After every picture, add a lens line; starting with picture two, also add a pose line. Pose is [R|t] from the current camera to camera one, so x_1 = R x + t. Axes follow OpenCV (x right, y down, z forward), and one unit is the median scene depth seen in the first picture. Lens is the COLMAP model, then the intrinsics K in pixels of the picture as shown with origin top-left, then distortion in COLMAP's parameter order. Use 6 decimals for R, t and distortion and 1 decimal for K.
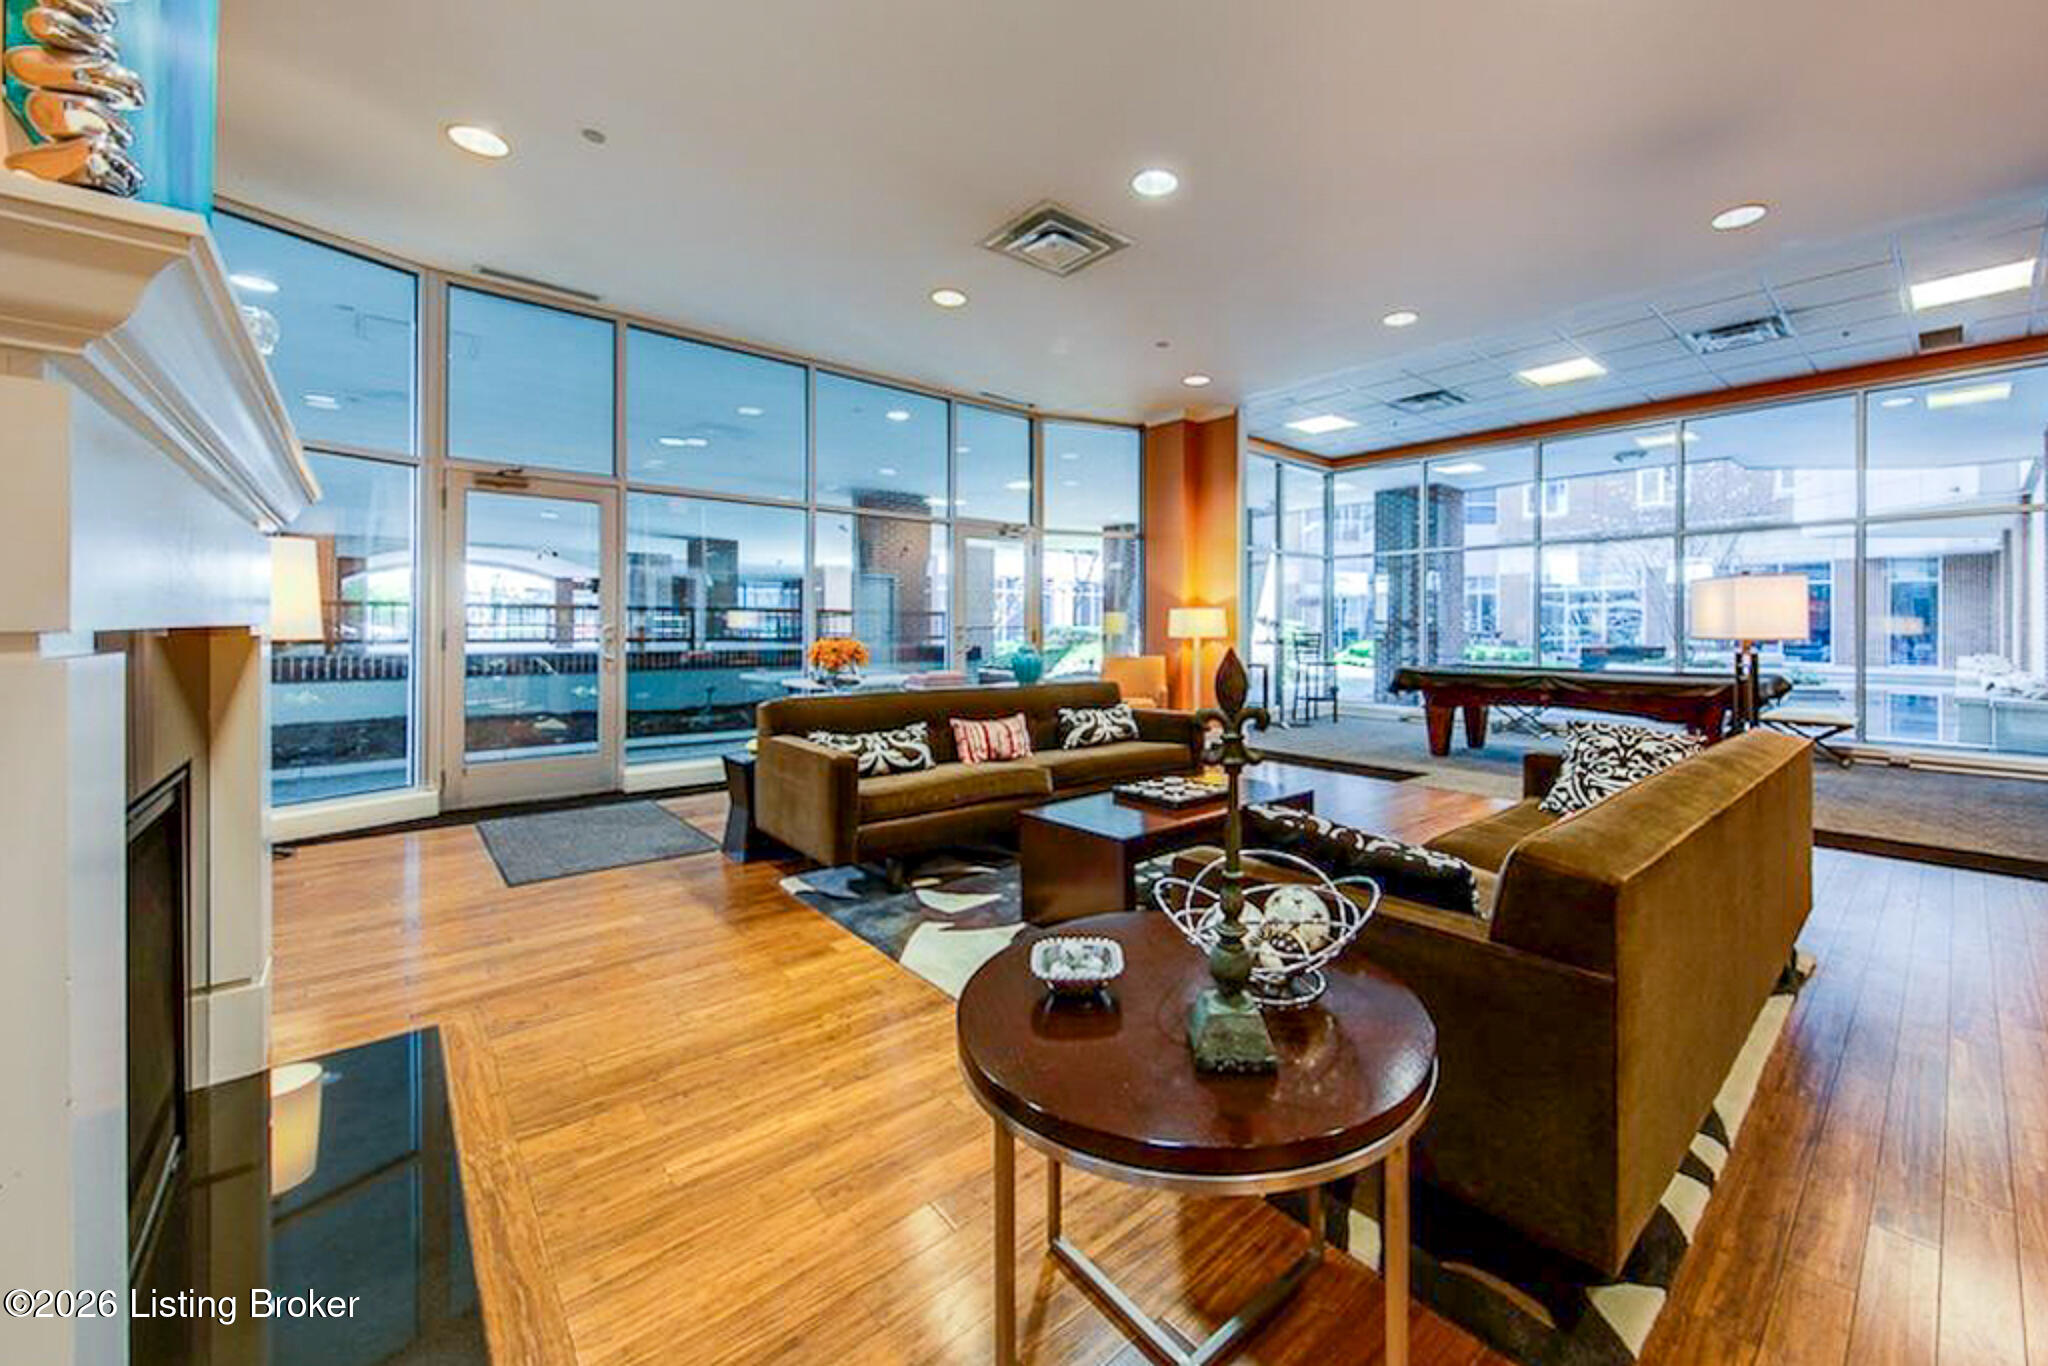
lens RADIAL K [[739.9, 0, 1071.6], [0, 739.9, 635.0], [0, 0, 1]] dist [-0.009010, -0.000047]
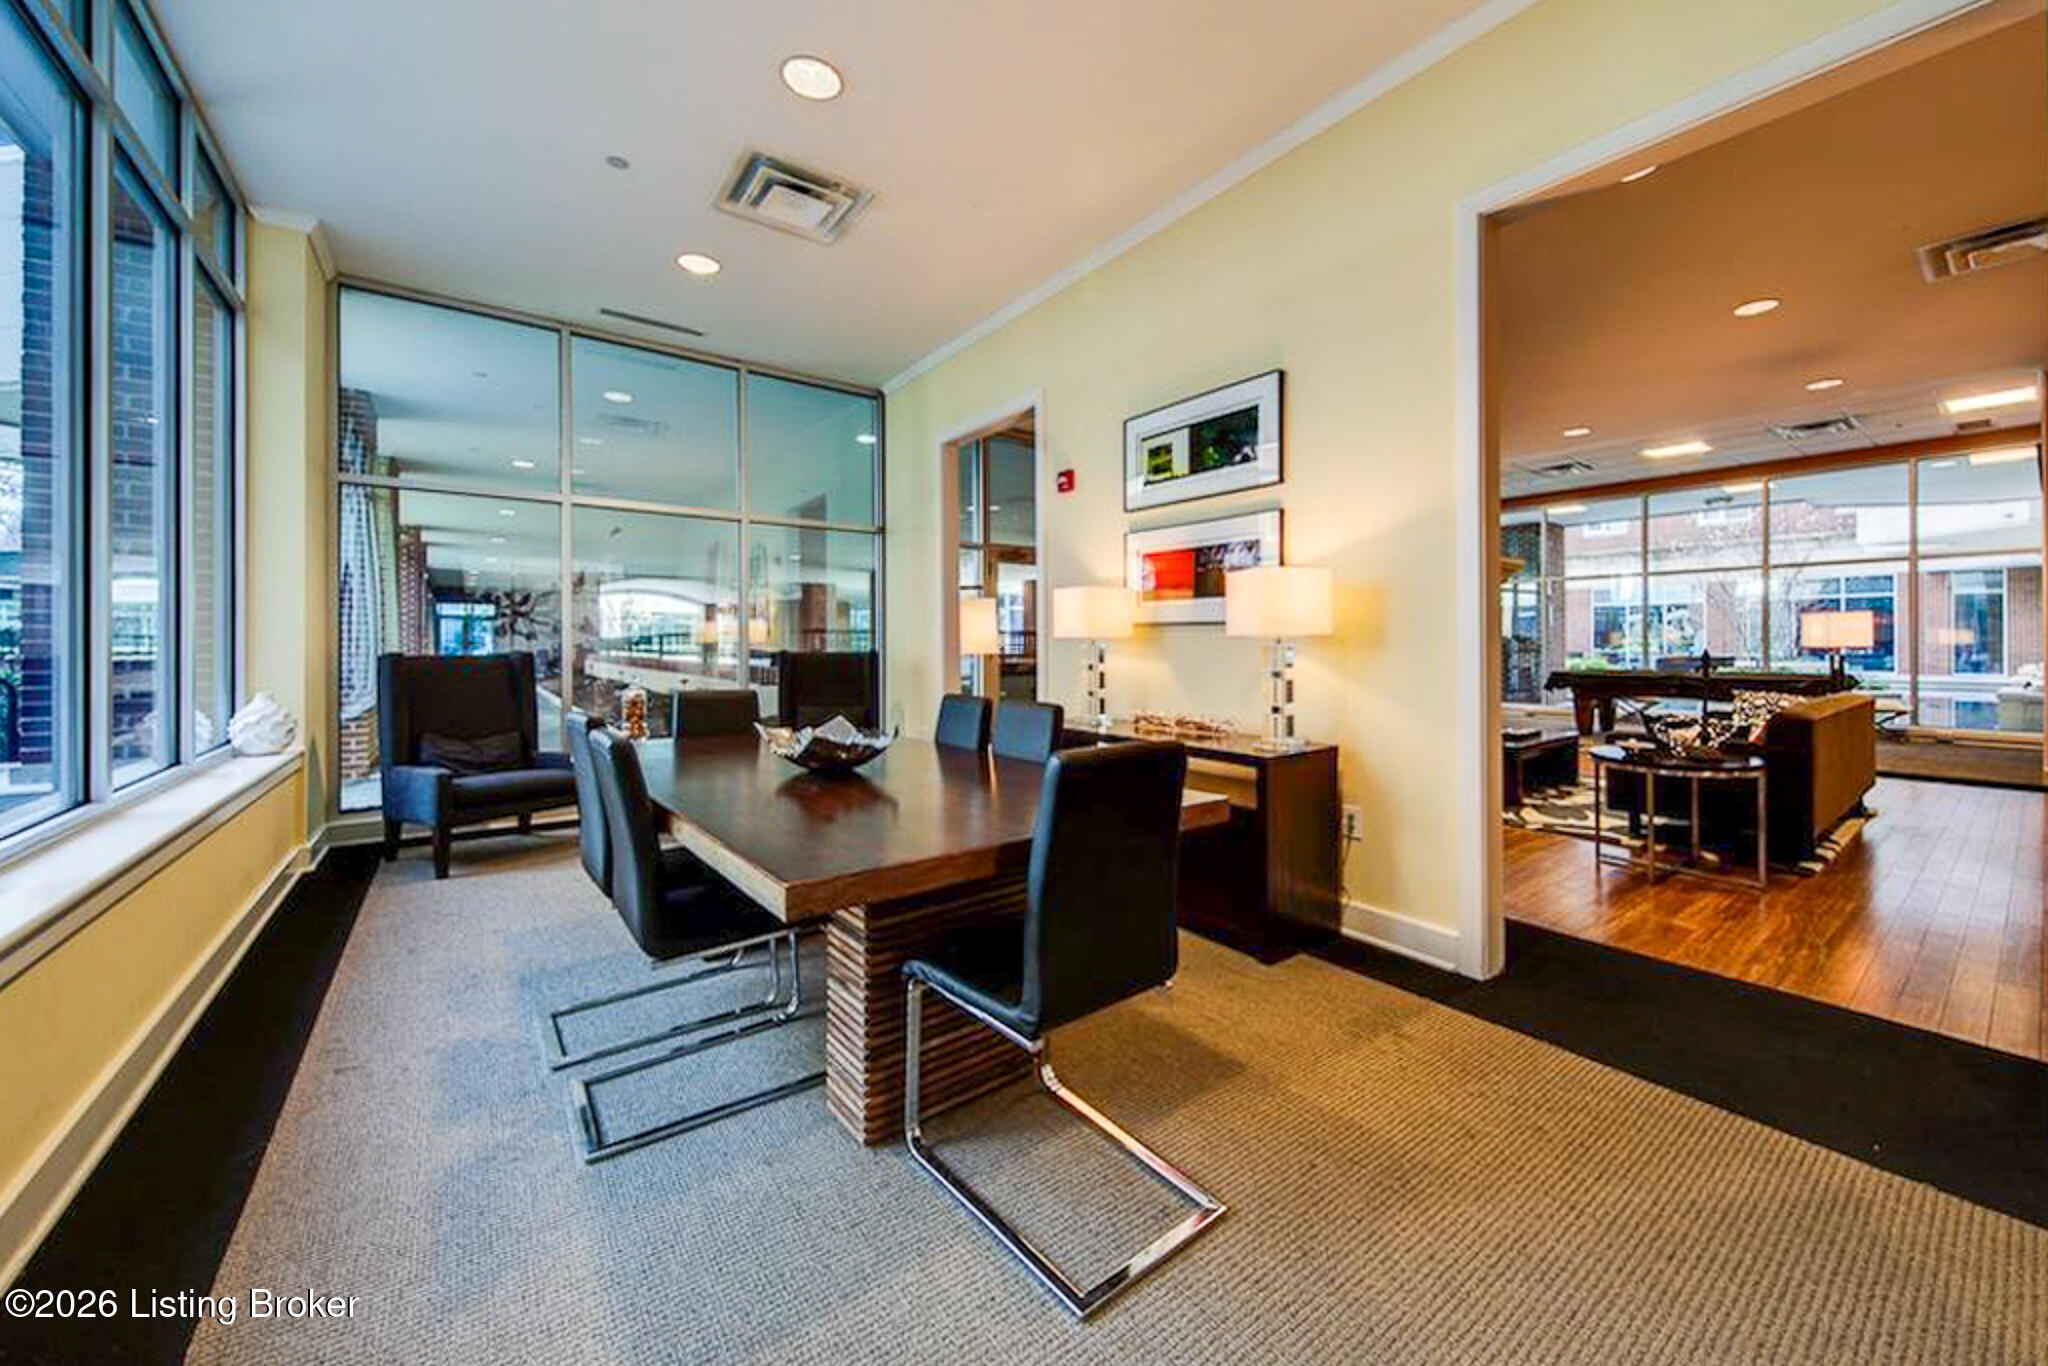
lens RADIAL K [[767.3, 0, 1046.6], [0, 767.3, 652.9], [0, 0, 1]] dist [0.002151, 0.000045]
pose [[0.999460, -0.008231, -0.031819, -0.277111], [0.008259, 0.999966, 0.000744, 0.001241], [0.031812, -0.001006, 0.999493, -0.274776]]
